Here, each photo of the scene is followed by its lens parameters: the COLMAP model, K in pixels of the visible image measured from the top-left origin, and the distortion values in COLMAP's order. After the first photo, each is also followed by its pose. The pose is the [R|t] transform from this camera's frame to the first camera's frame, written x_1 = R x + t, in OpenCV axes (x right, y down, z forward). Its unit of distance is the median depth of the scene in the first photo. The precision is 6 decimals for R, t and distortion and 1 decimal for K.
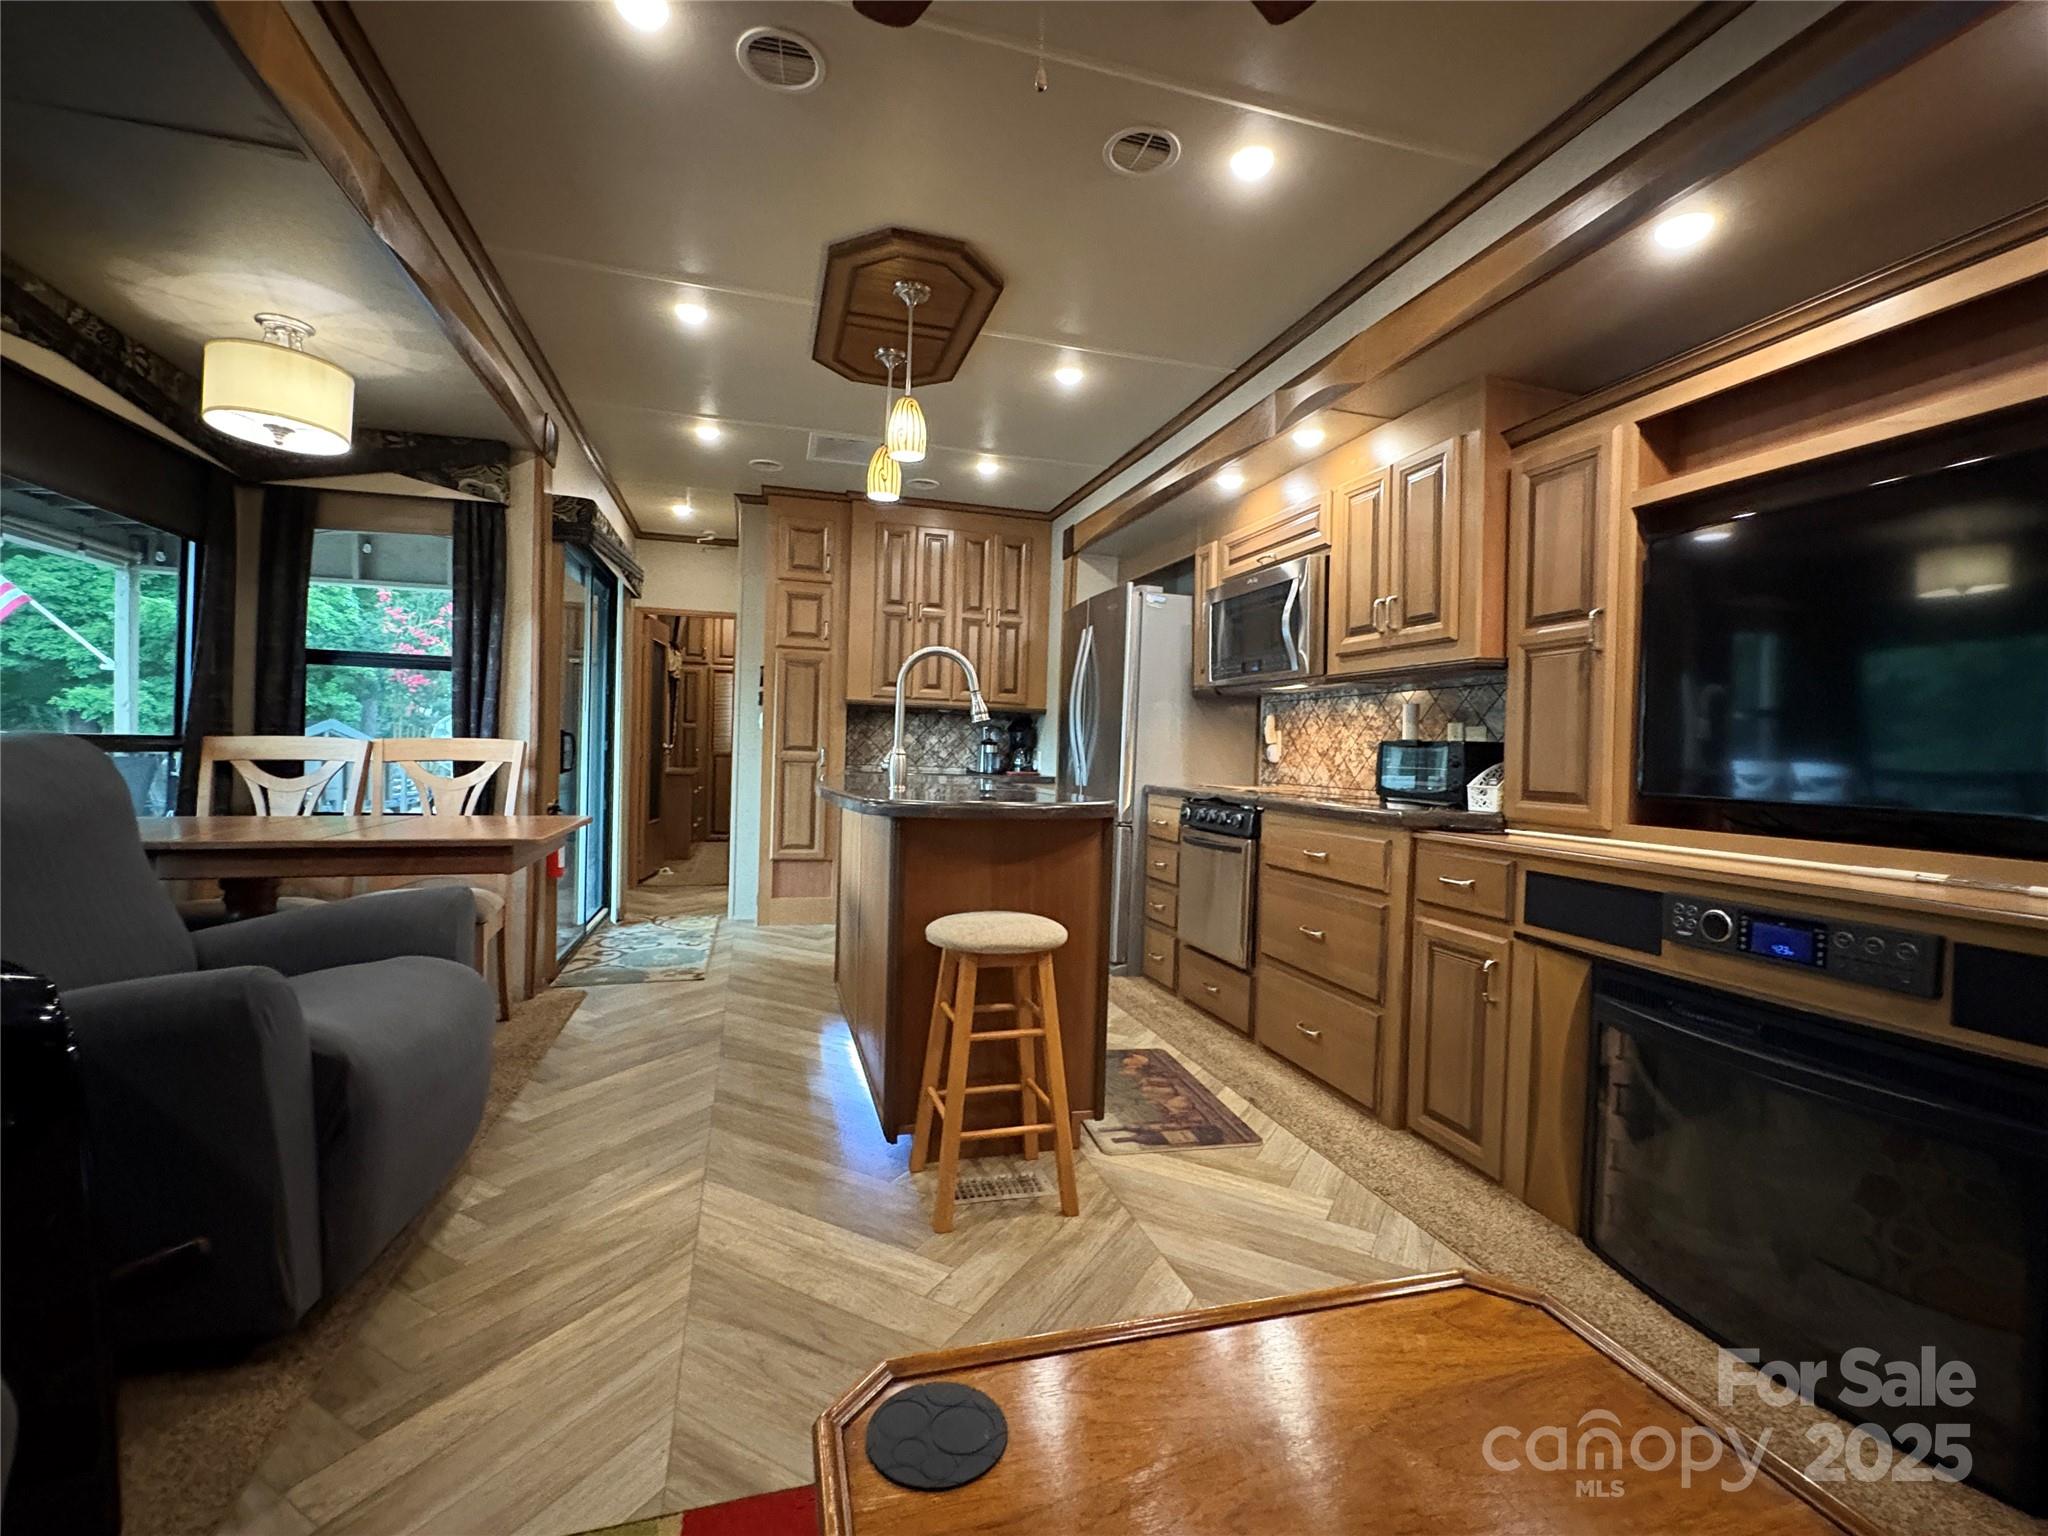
lens RADIAL K [[898.4, 0, 1011.3], [0, 898.4, 767.0], [0, 0, 1]] dist [0.000605, 0.001067]
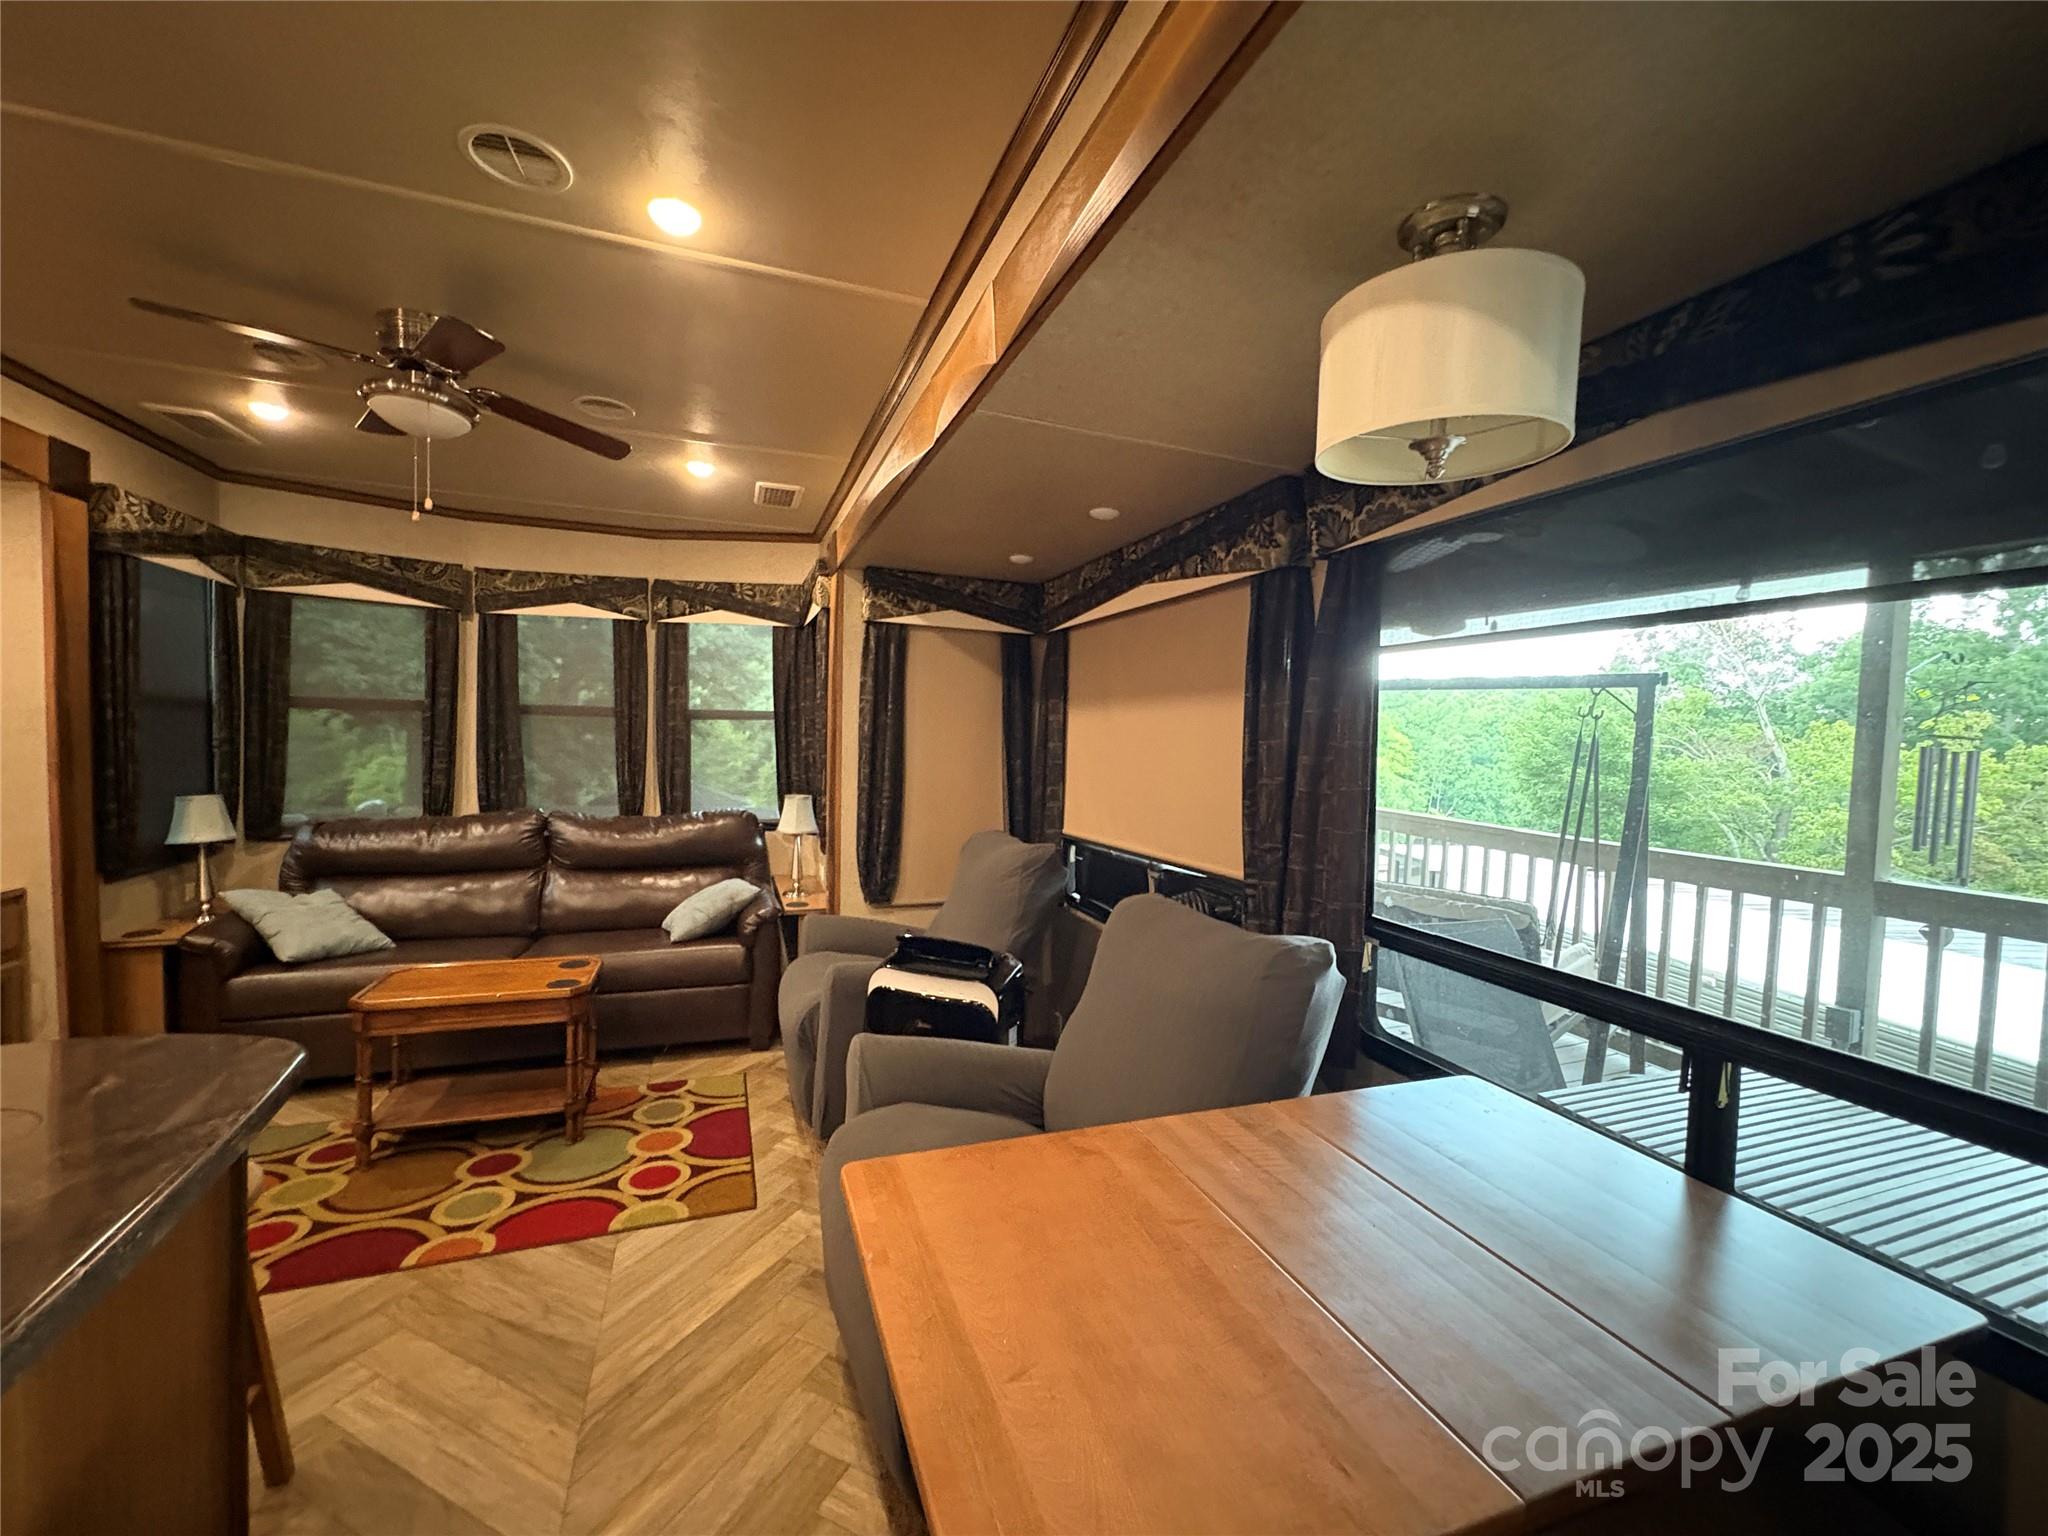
lens RADIAL K [[819.2, 0, 1021.4], [0, 819.2, 767.0], [0, 0, 1]] dist [-0.001766, 0.001730]
pose [[-0.995103, -0.055262, -0.081951, -0.514052], [-0.059917, 0.996661, 0.055469, -0.192050], [0.078612, 0.060107, -0.995092, 1.352989]]
